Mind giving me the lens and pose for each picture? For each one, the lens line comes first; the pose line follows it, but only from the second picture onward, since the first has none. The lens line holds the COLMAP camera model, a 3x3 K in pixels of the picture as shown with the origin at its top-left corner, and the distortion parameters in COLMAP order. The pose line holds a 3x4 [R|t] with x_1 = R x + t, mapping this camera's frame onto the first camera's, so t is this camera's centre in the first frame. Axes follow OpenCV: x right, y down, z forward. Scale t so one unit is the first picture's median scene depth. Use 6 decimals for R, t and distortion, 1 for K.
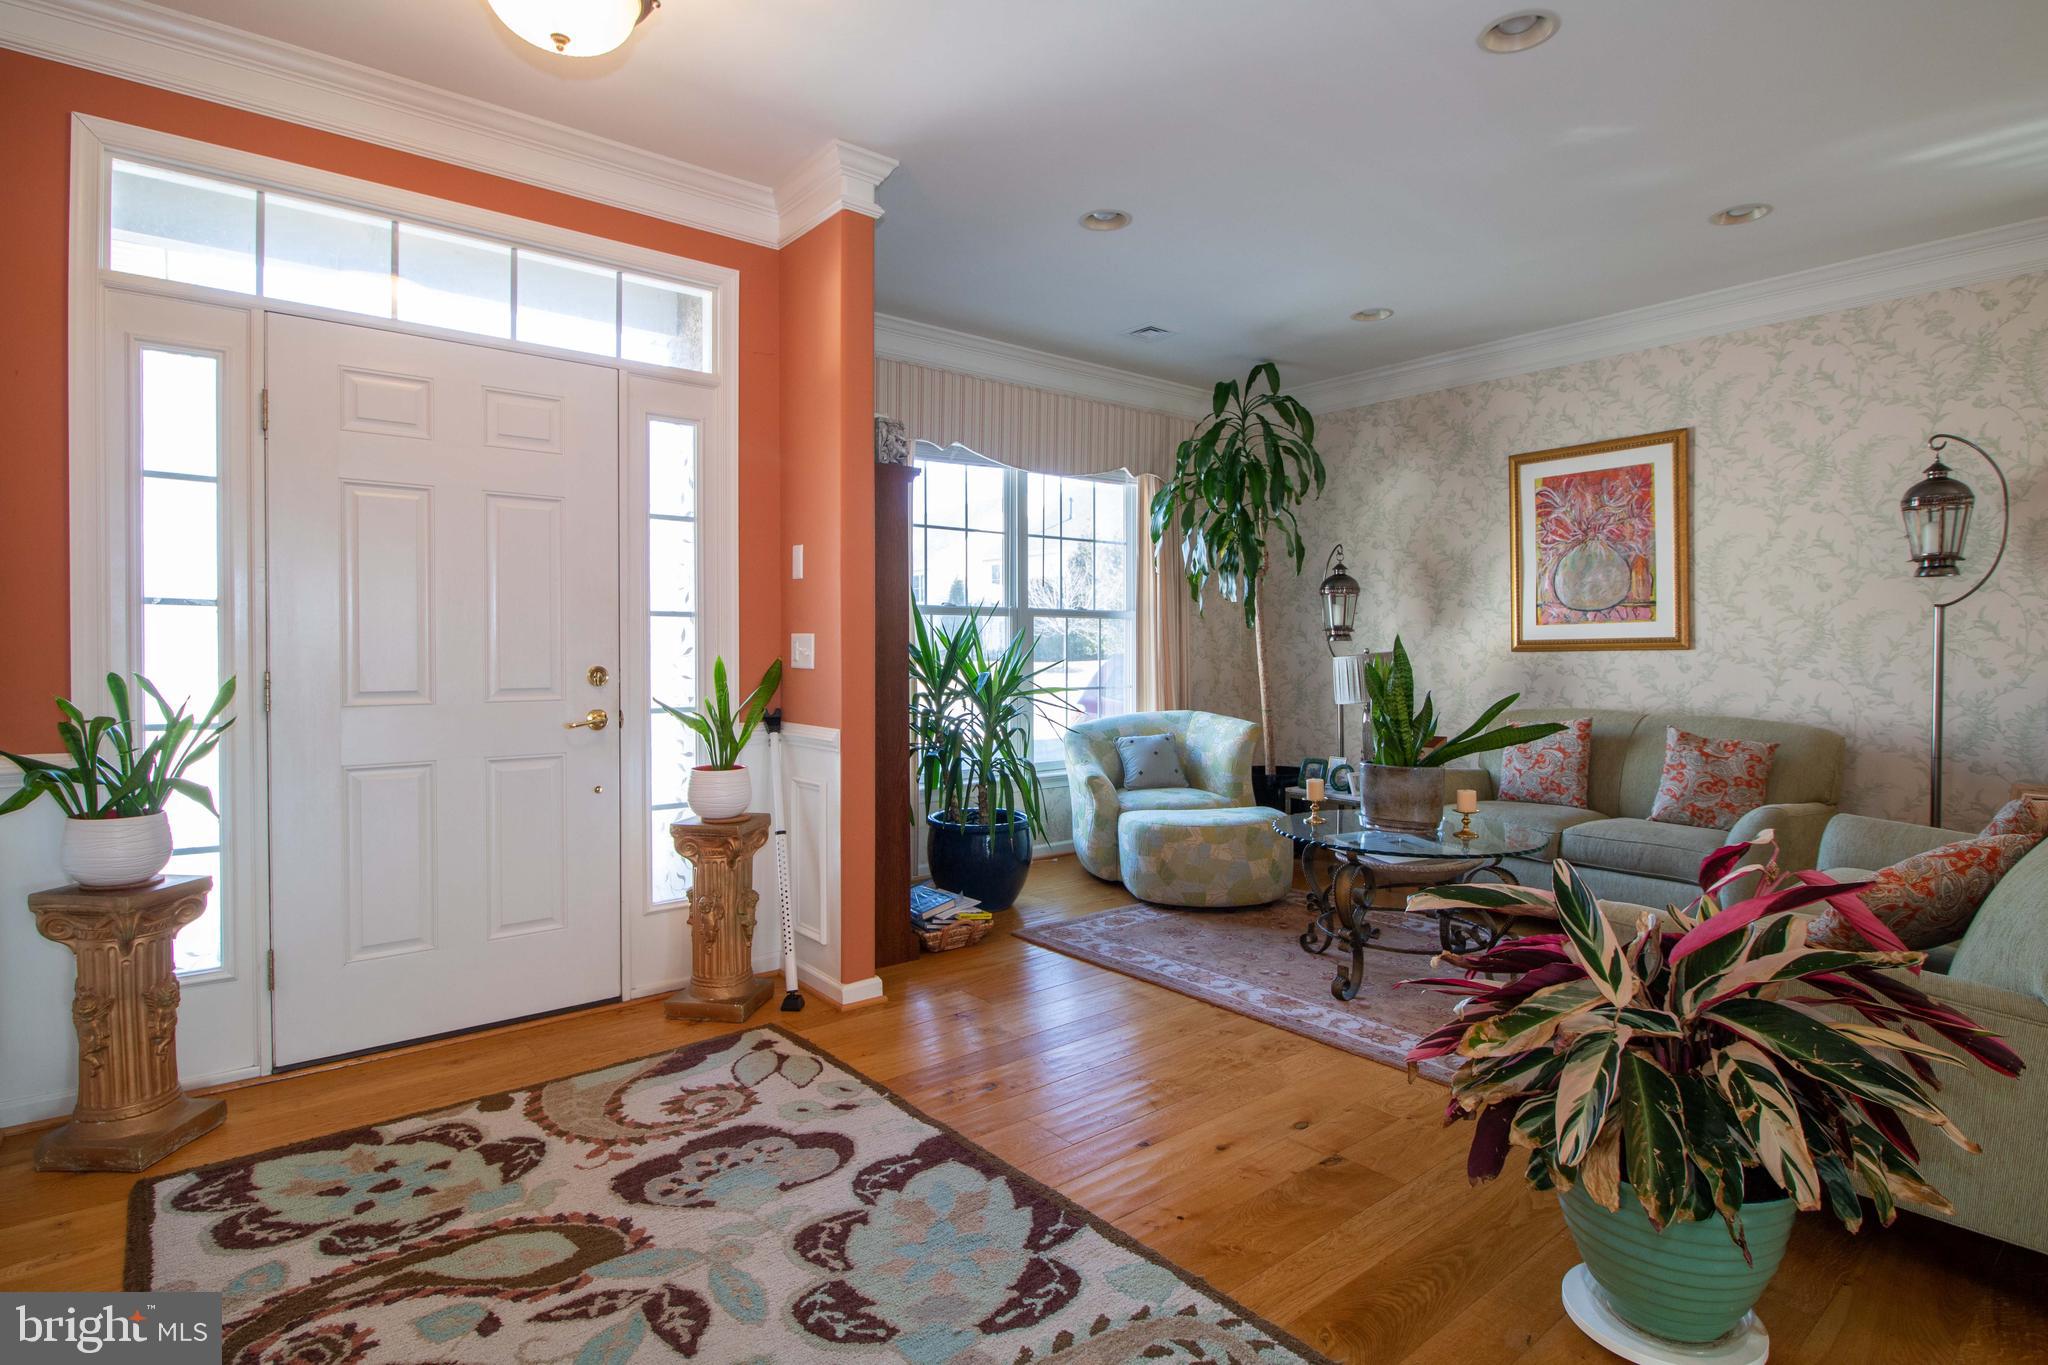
lens RADIAL K [[1027.9, 0, 1027.2], [0, 1027.9, 670.1], [0, 0, 1]] dist [0.001075, -0.012125]
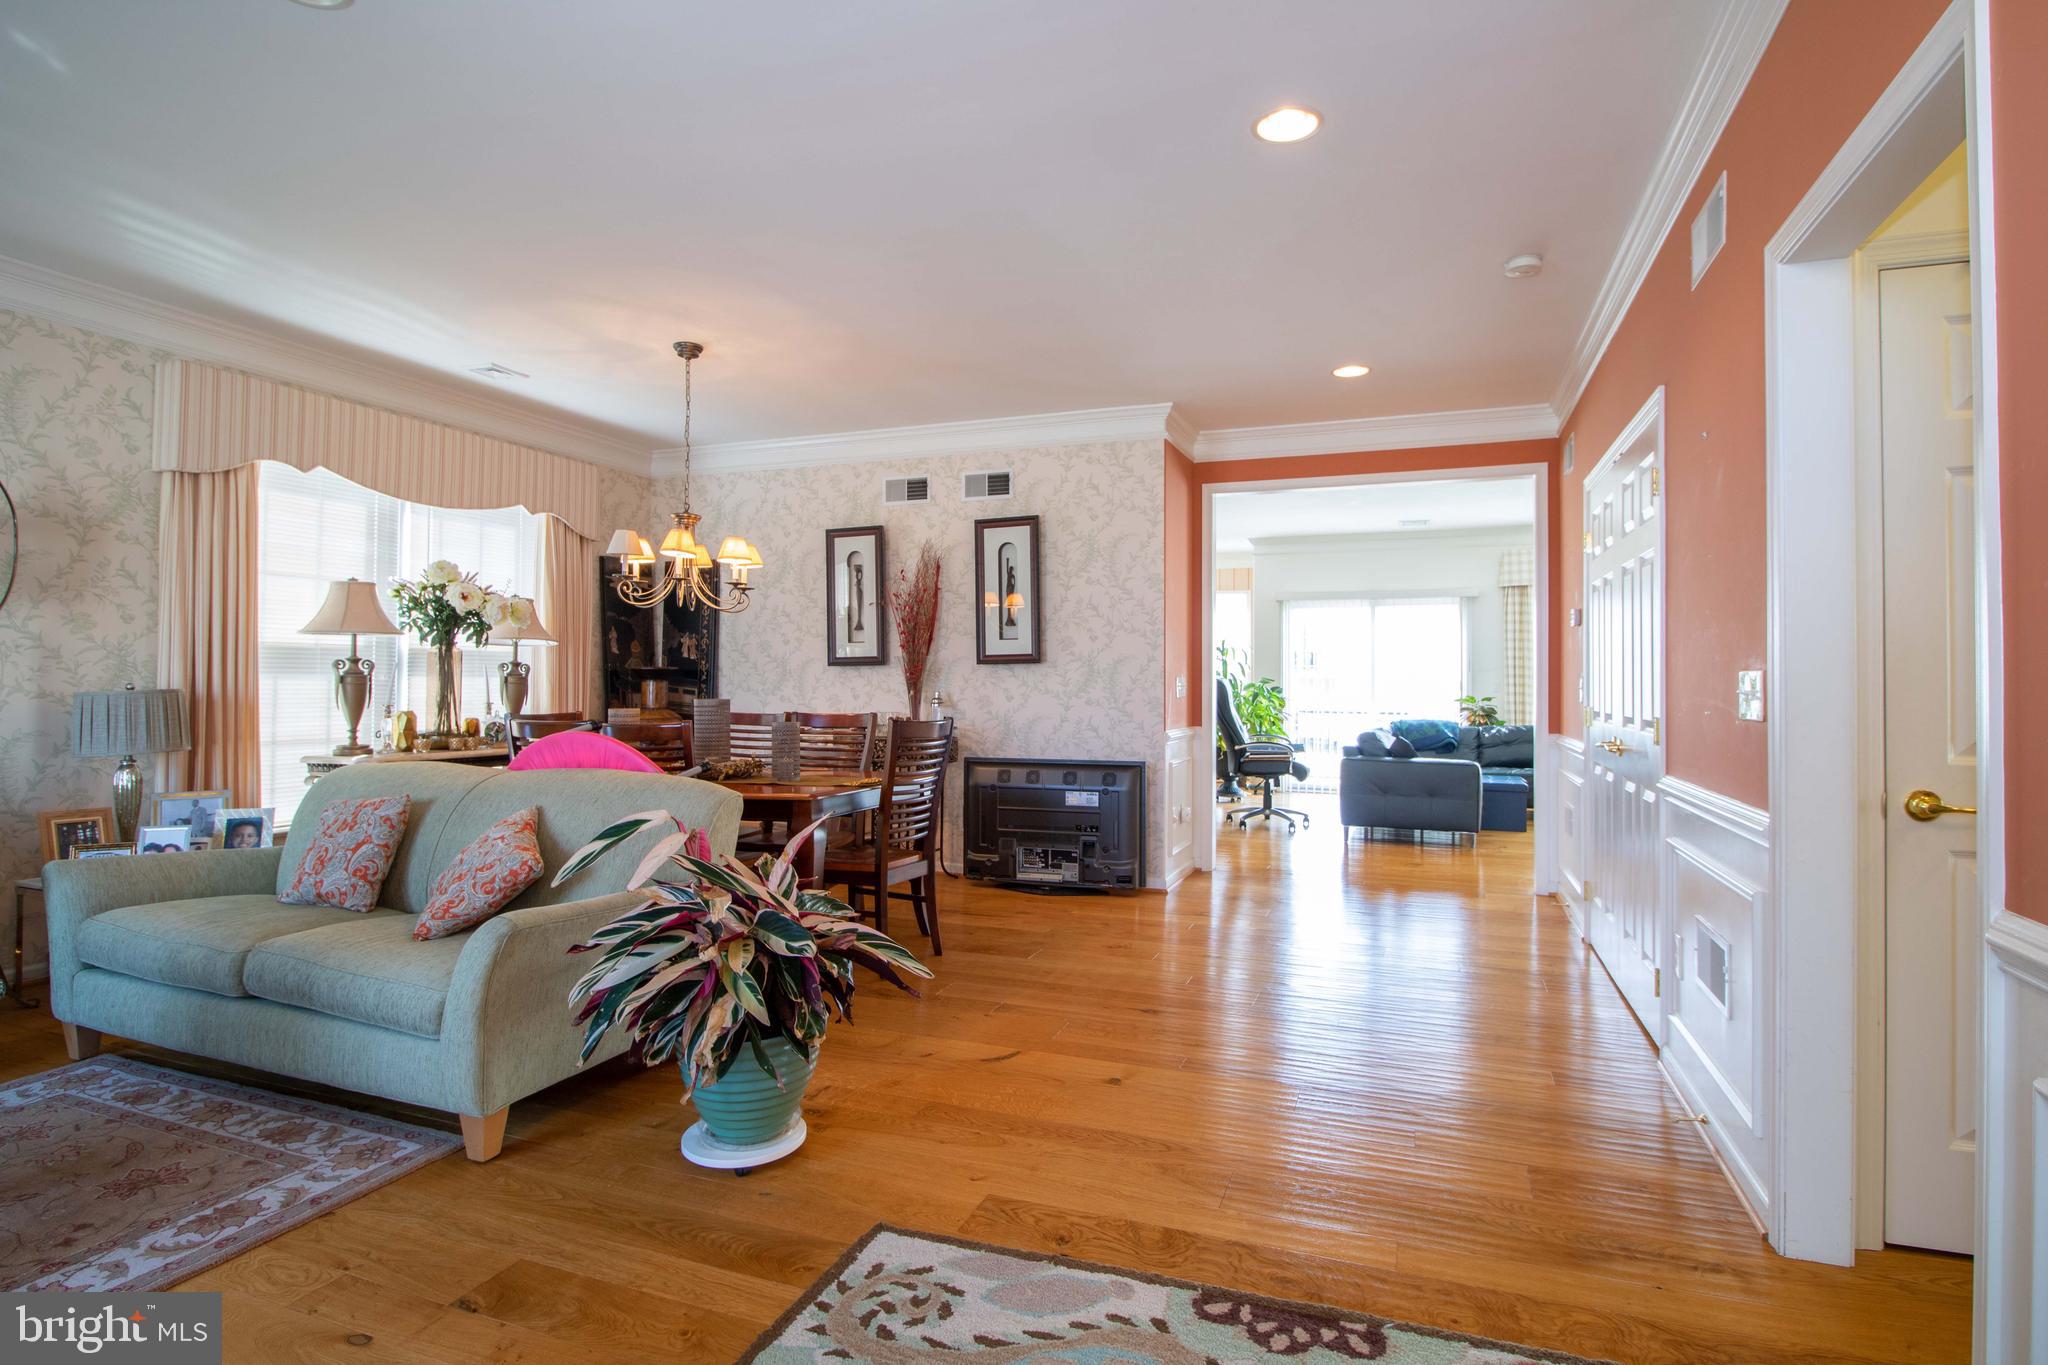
lens RADIAL K [[1027.9, 0, 1037.6], [0, 1027.9, 666.9], [0, 0, 1]] dist [0.001075, -0.012125]
pose [[-0.501991, 0.006339, 0.864850, -0.458060], [0.012033, 0.999928, -0.000345, -0.024324], [-0.864789, 0.010233, -0.502031, 0.704586]]
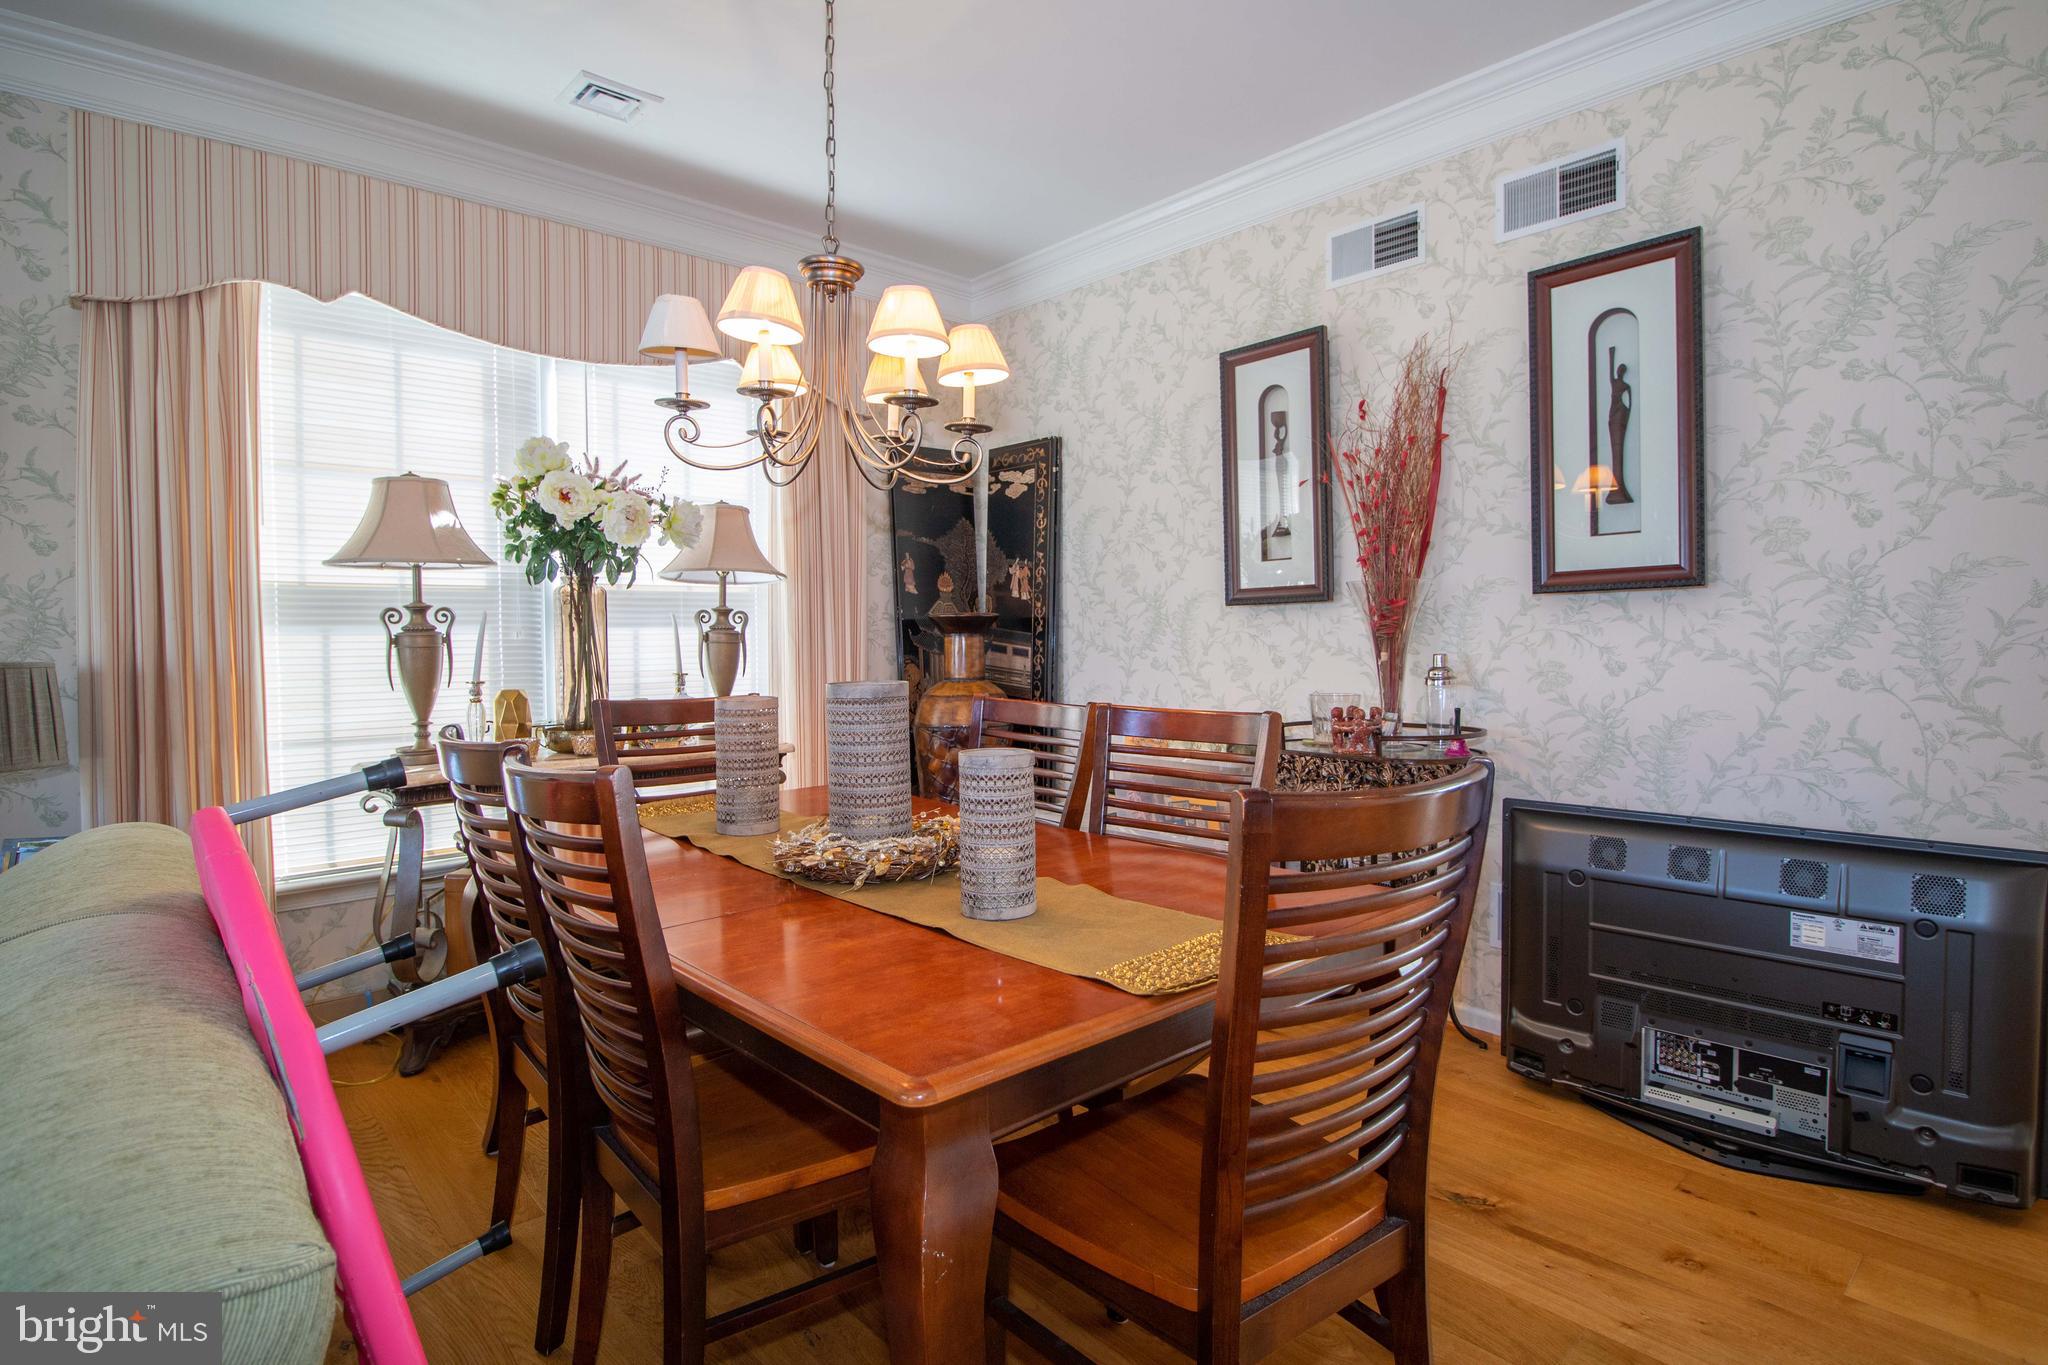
lens RADIAL K [[1027.9, 0, 1037.4], [0, 1027.9, 665.7], [0, 0, 1]] dist [0.001075, -0.012125]
pose [[-0.055809, -0.037433, 0.997740, 0.371339], [0.028343, 0.998835, 0.039059, -0.016256], [-0.998039, 0.030459, -0.054683, 0.326177]]
